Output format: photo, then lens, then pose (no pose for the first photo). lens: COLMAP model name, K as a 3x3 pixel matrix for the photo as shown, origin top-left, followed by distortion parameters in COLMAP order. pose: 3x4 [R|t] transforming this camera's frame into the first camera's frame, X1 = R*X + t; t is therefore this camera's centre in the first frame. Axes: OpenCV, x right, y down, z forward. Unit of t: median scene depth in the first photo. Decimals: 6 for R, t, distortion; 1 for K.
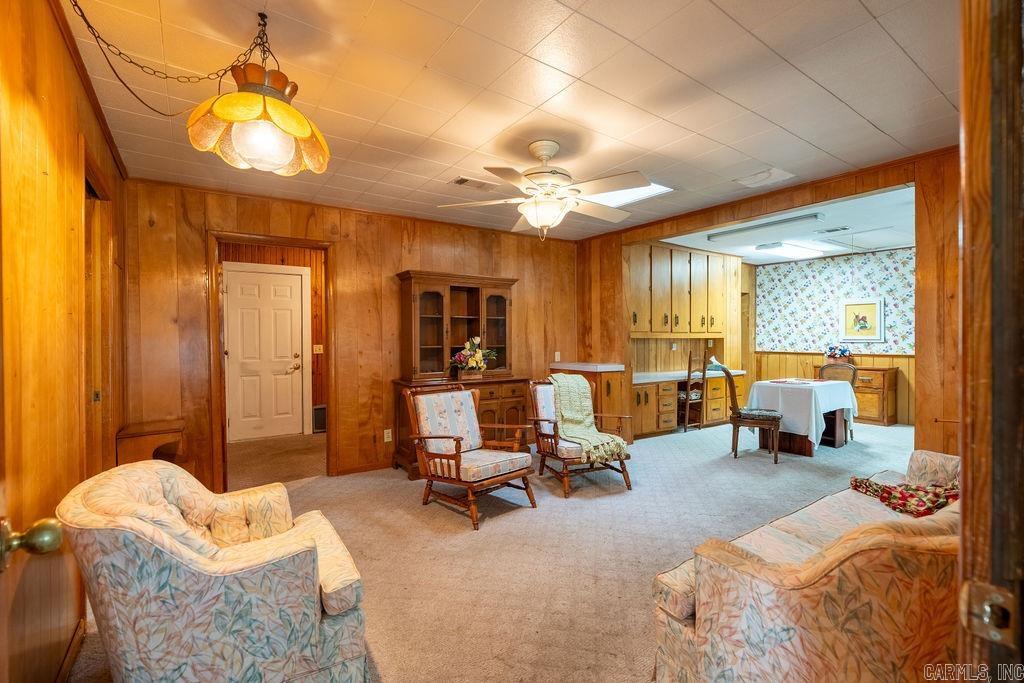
lens RADIAL K [[460.5, 0, 508.0], [0, 460.5, 342.1], [0, 0, 1]] dist [-0.005532, 0.002239]
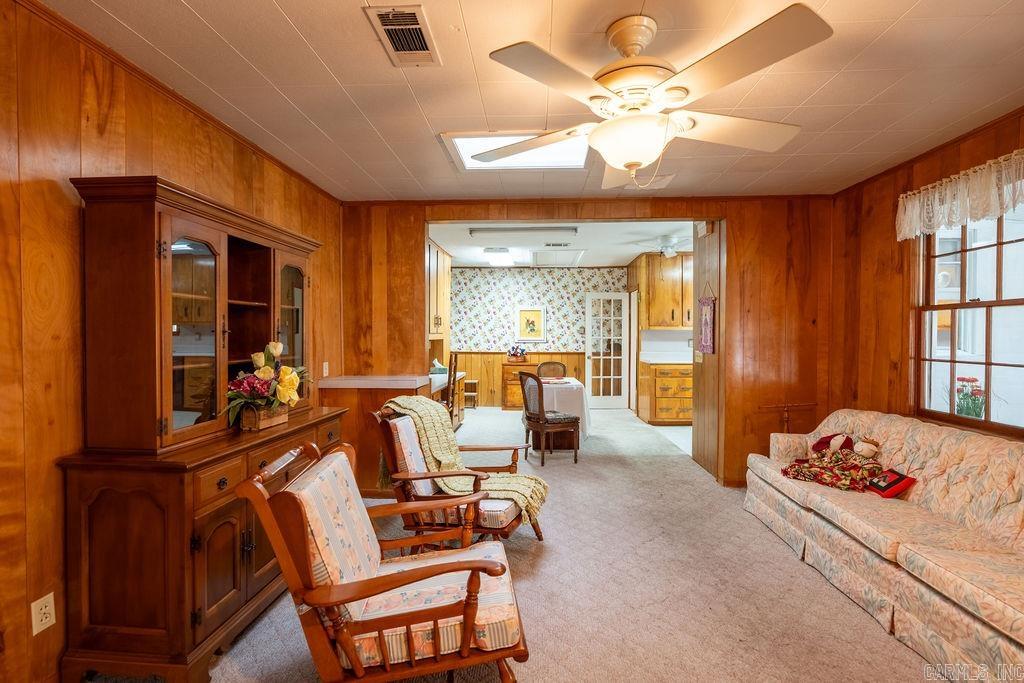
lens RADIAL K [[460.5, 0, 512.5], [0, 460.5, 340.7], [0, 0, 1]] dist [-0.005532, 0.002239]
pose [[0.614567, -0.005558, 0.788845, -0.250634], [0.003564, 0.999985, 0.004269, -0.011818], [-0.788857, 0.000188, 0.614577, 0.378866]]
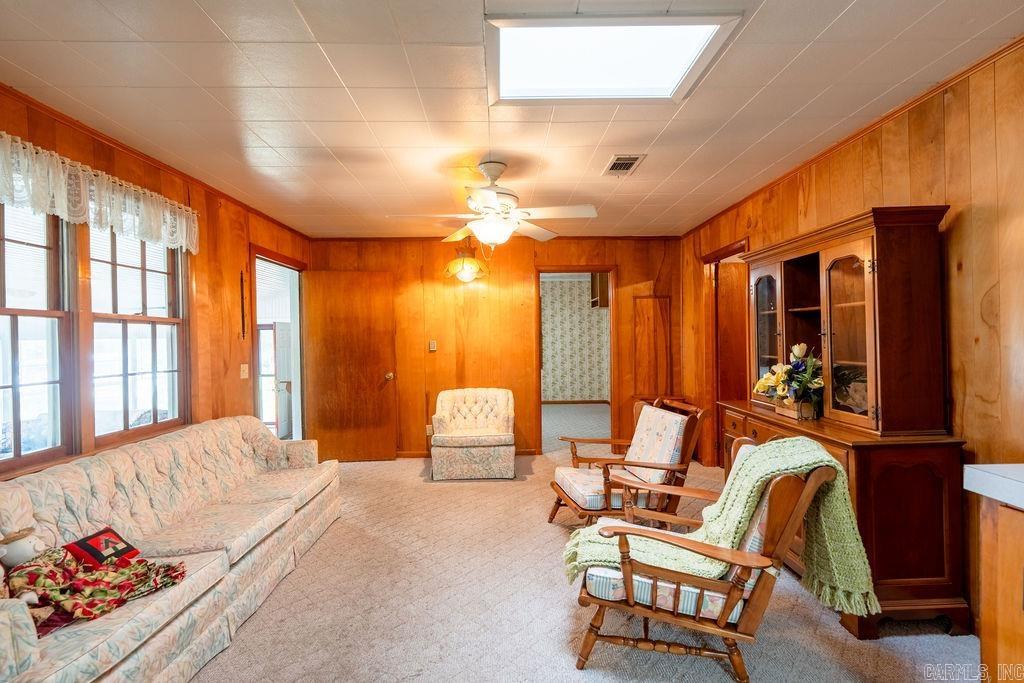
lens RADIAL K [[460.5, 0, 511.2], [0, 460.5, 341.0], [0, 0, 1]] dist [-0.005532, 0.002239]
pose [[-0.545230, 0.023479, -0.837958, 0.475953], [0.013307, 0.999724, 0.019353, -0.024598], [0.838181, -0.000599, -0.545392, 0.812322]]
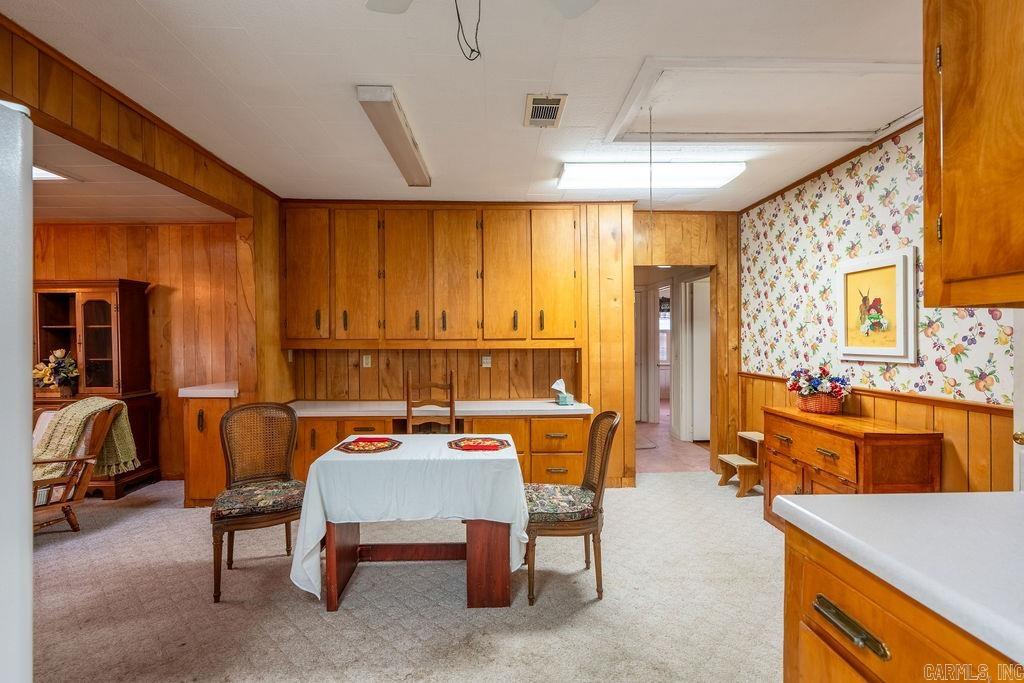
lens RADIAL K [[460.5, 0, 506.6], [0, 460.5, 342.0], [0, 0, 1]] dist [-0.005532, 0.002239]
pose [[0.835072, 0.000526, -0.550140, 0.897984], [-0.001836, 0.999997, -0.001831, -0.020192], [0.550137, 0.002540, 0.835071, 0.593566]]
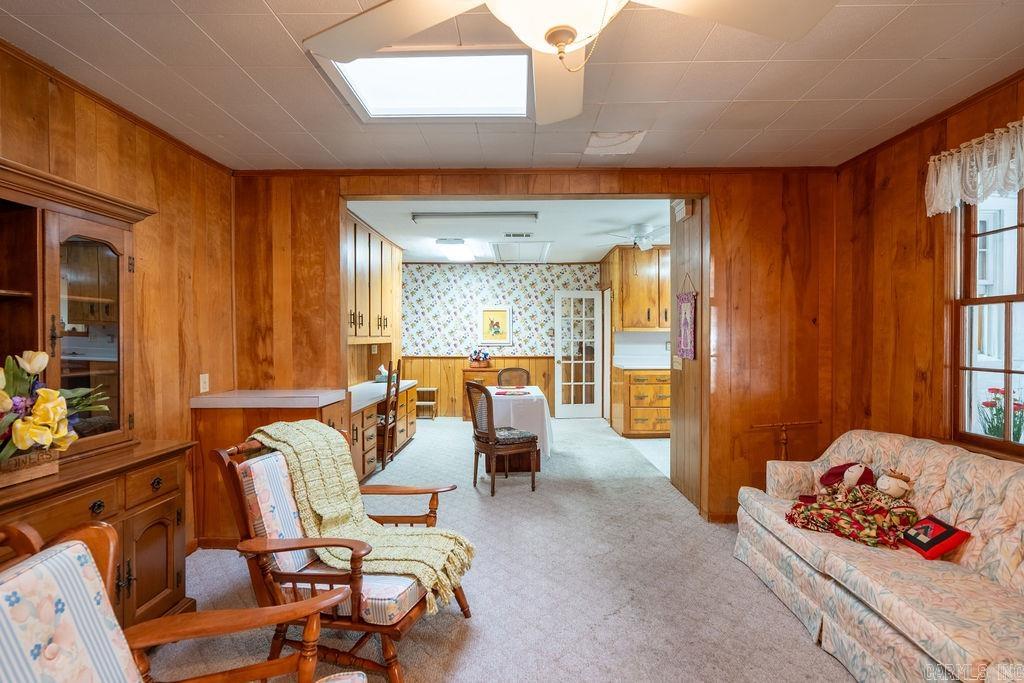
lens RADIAL K [[460.5, 0, 513.4], [0, 460.5, 341.5], [0, 0, 1]] dist [-0.005532, 0.002239]
pose [[0.580236, -0.005169, 0.814432, -0.110512], [0.007238, 0.999973, 0.001189, -0.013461], [-0.814416, 0.005205, 0.580258, 0.418944]]
